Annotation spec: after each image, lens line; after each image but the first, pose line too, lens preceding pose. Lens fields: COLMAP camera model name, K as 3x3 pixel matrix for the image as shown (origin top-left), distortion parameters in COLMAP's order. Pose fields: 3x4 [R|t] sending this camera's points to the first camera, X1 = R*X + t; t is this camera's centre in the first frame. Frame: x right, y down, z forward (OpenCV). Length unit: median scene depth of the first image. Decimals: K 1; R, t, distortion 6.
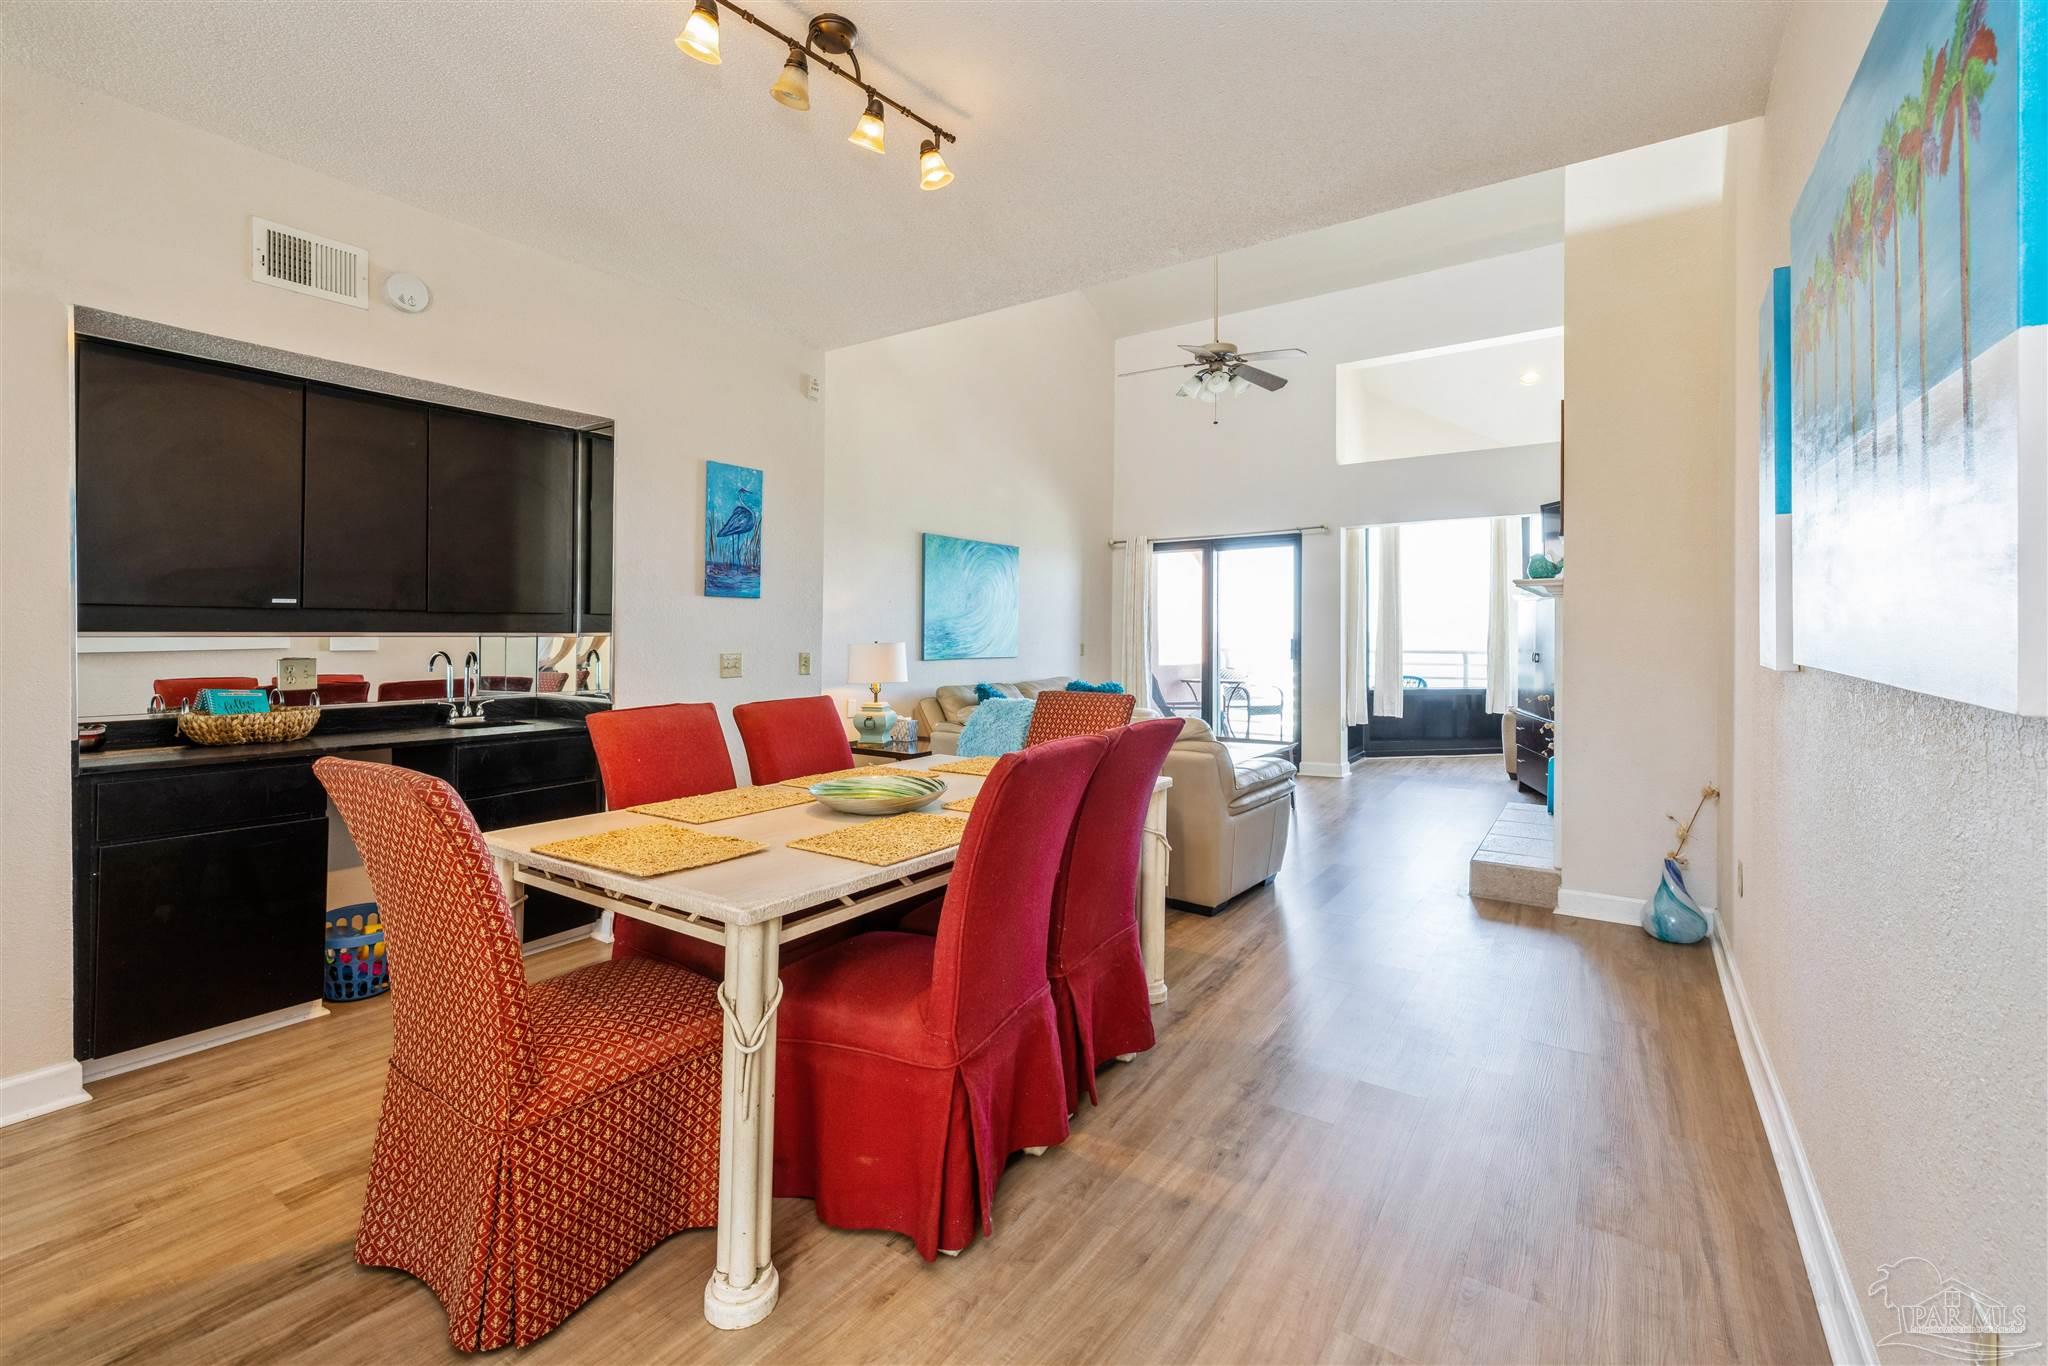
lens RADIAL K [[884.9, 0, 1011.8], [0, 884.9, 630.7], [0, 0, 1]] dist [-0.002567, 0.000005]
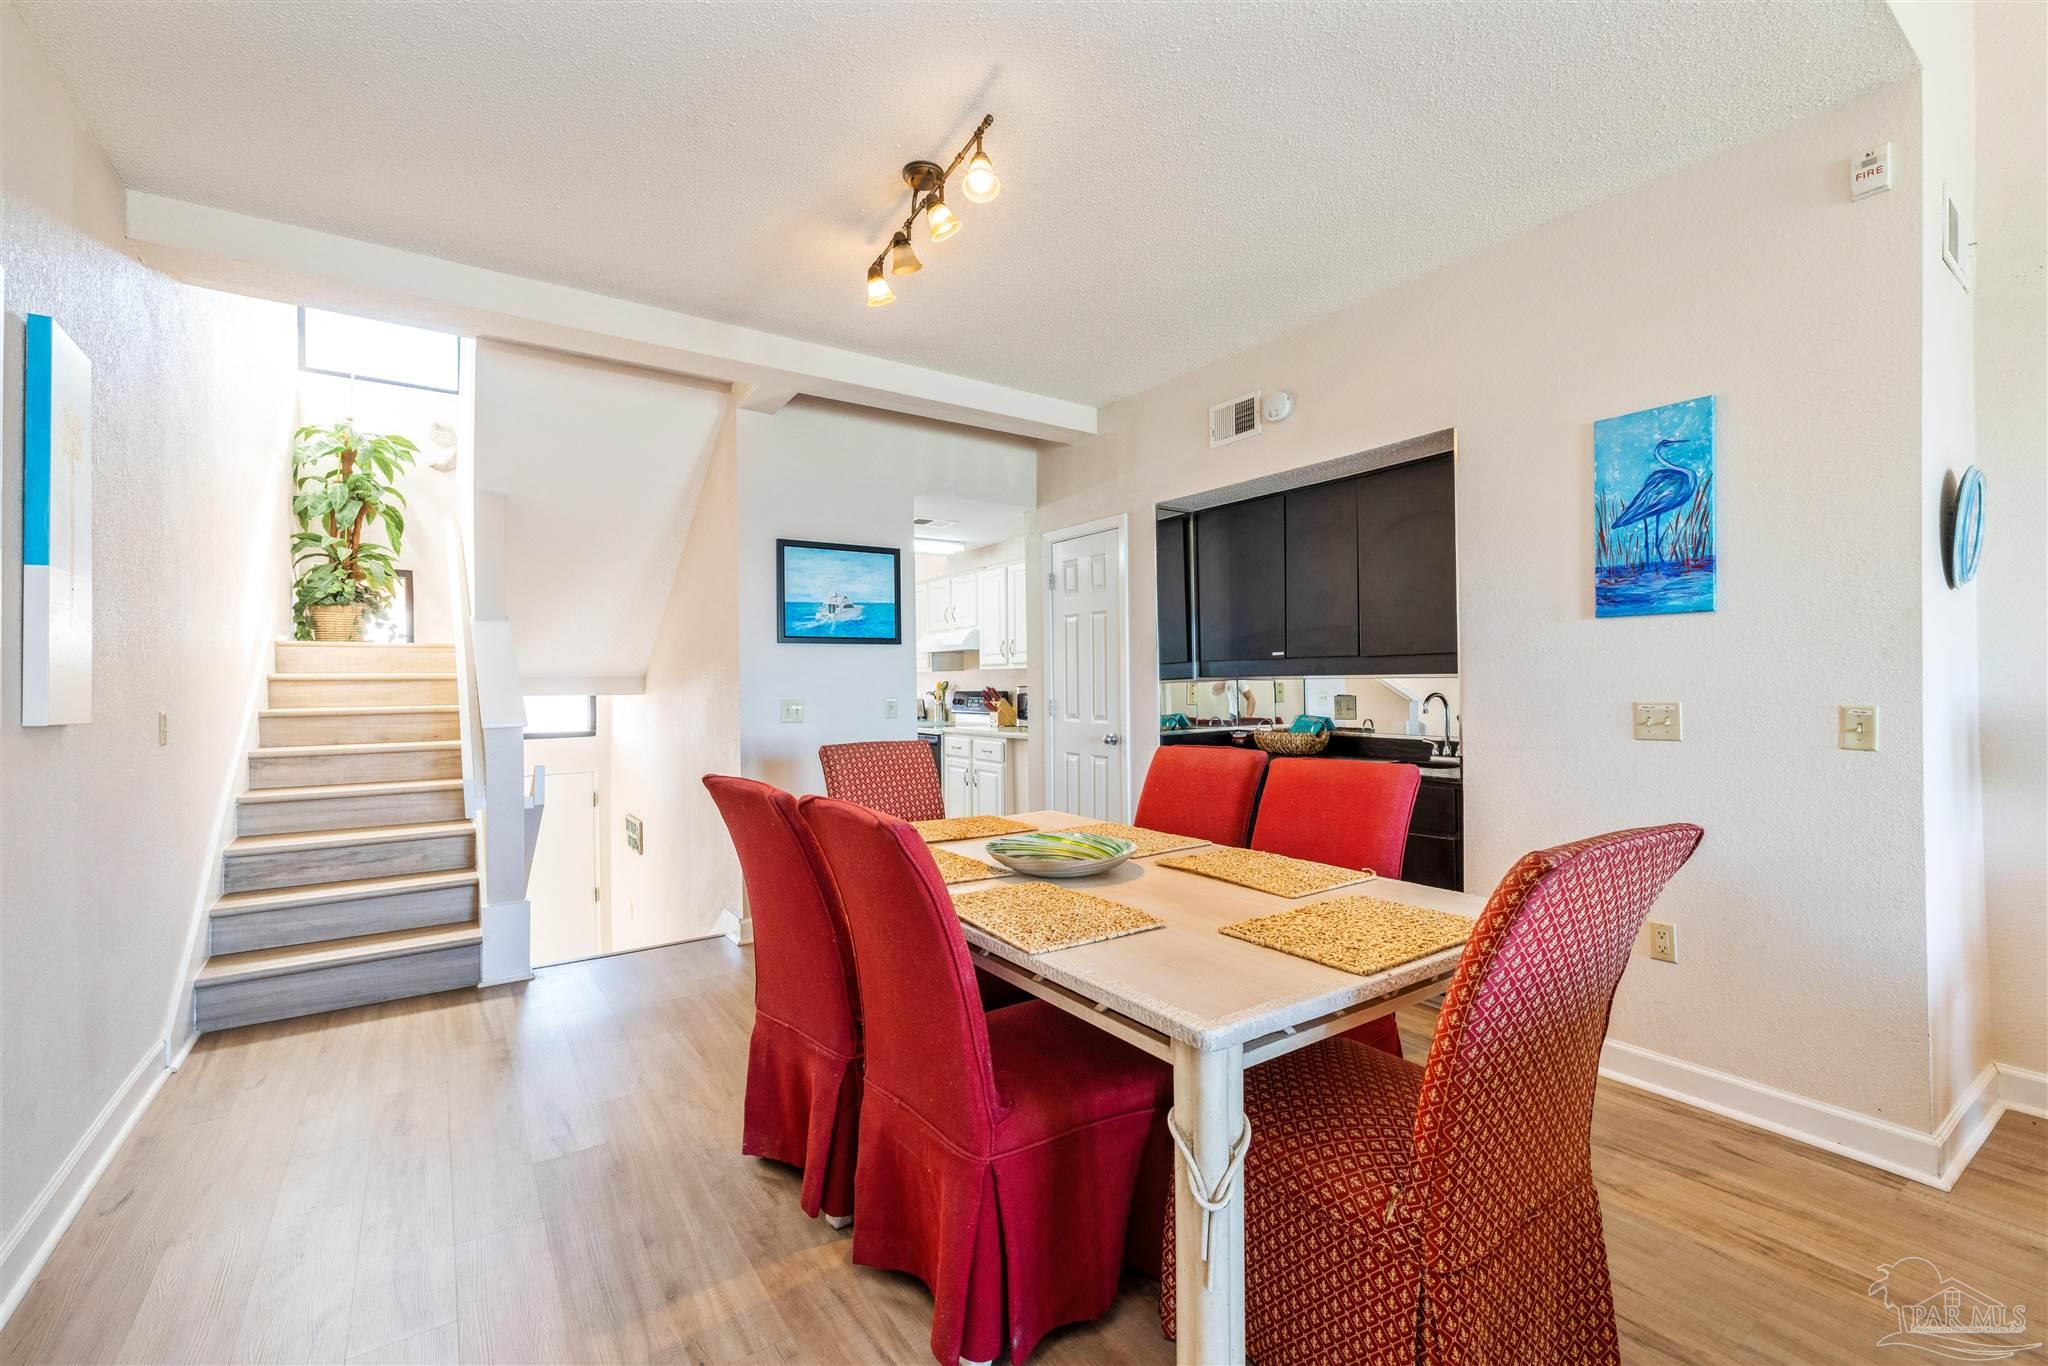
lens RADIAL K [[857.2, 0, 1018.5], [0, 857.2, 681.2], [0, 0, 1]] dist [0.000620, -0.000037]
pose [[-0.351093, 0.003042, -0.936336, 0.292578], [0.015118, 0.999883, -0.002421, 0.003304], [0.936219, -0.015005, -0.351097, 0.536681]]
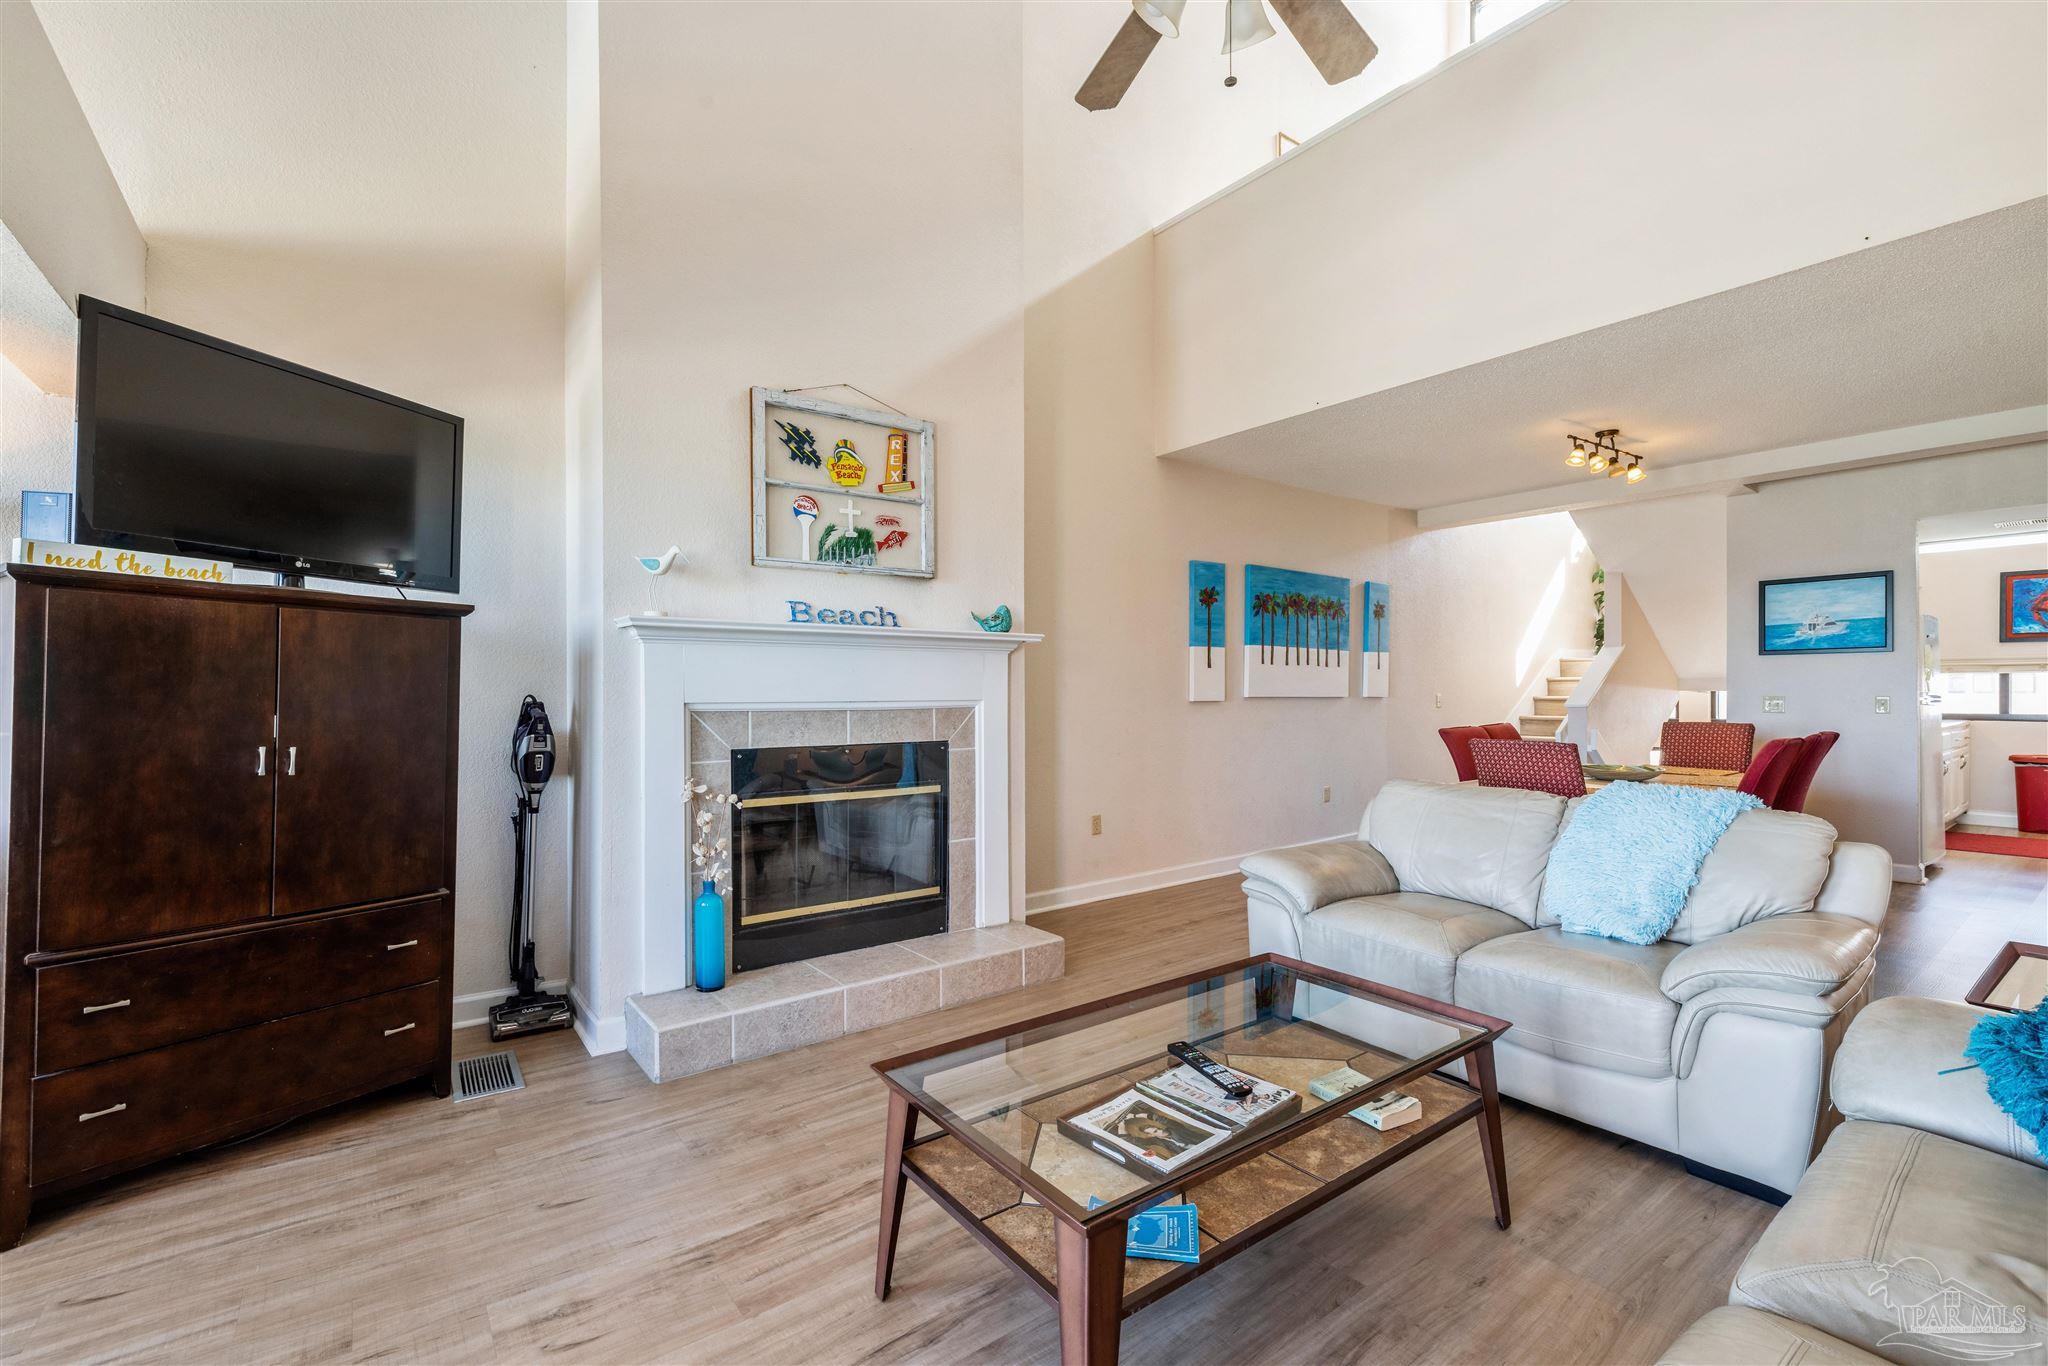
lens RADIAL K [[877.5, 0, 1023.9], [0, 877.5, 689.2], [0, 0, 1]] dist [-0.000326, 0.000237]
pose [[-0.950108, 0.006110, 0.311862, 0.196896], [0.005606, 0.999981, -0.002511, 0.004134], [-0.311872, -0.000637, -0.950124, 1.323683]]
